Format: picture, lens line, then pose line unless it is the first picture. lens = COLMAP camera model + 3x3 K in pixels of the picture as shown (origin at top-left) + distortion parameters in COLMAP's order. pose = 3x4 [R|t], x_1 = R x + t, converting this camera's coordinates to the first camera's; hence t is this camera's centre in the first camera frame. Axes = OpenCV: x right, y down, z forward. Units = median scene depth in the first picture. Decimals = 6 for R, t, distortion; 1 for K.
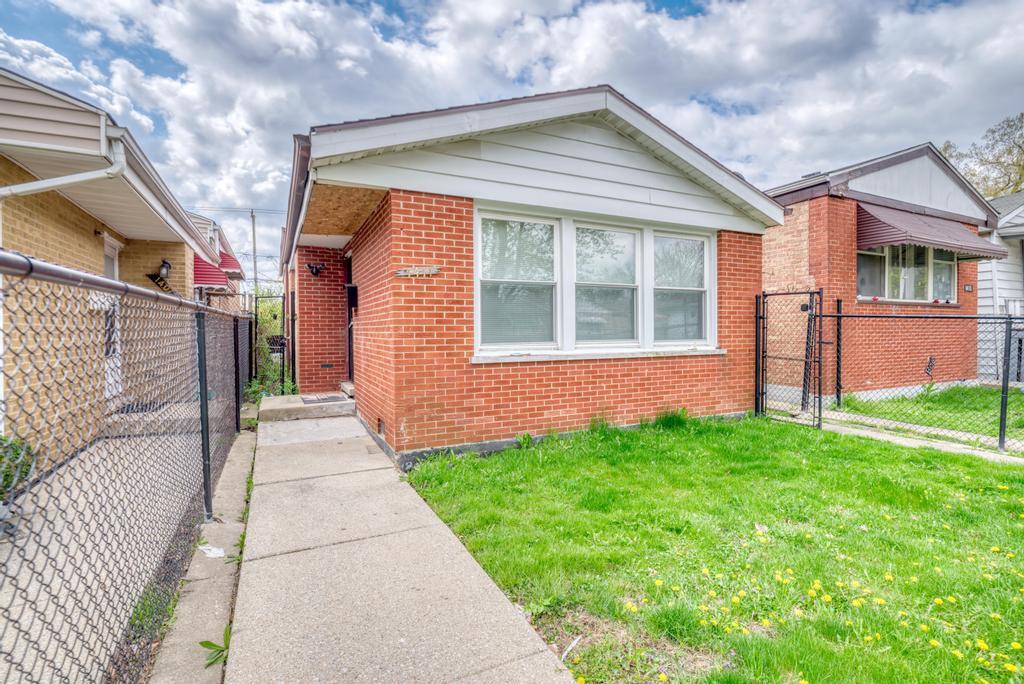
lens RADIAL K [[485.0, 0, 515.3], [0, 485.0, 342.5], [0, 0, 1]] dist [0.013224, -0.000733]
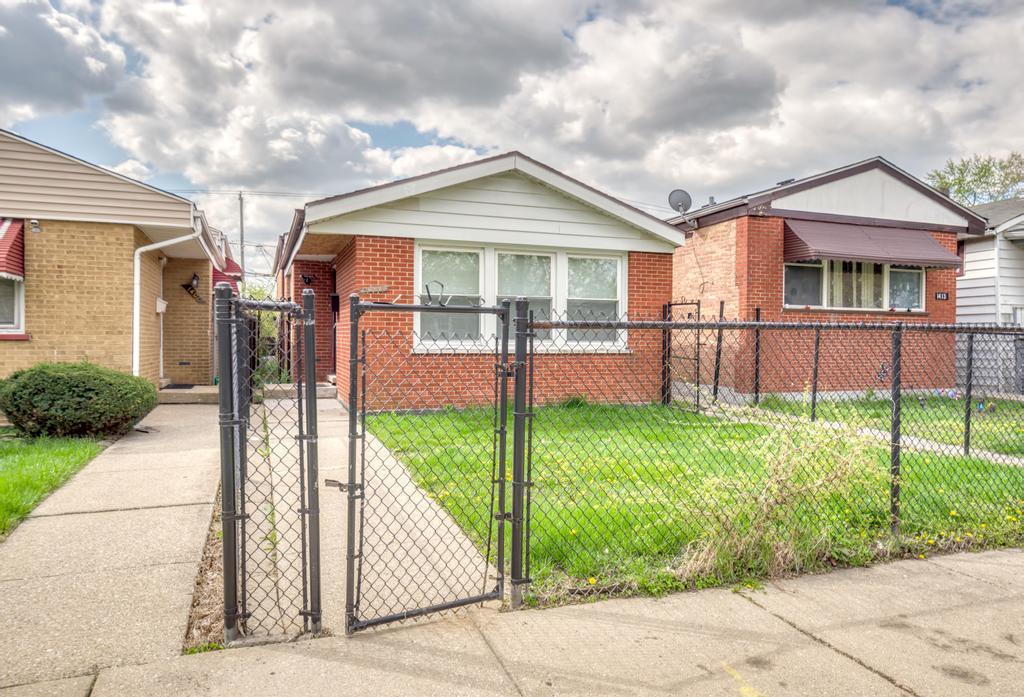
lens RADIAL K [[720.5, 0, 511.4], [0, 720.5, 348.2], [0, 0, 1]] dist [0.043654, 0.001715]
pose [[0.992760, 0.015520, -0.119111, 0.343528], [-0.016824, 0.999809, -0.009954, 0.033010], [0.118933, 0.011886, 0.992831, -0.806844]]
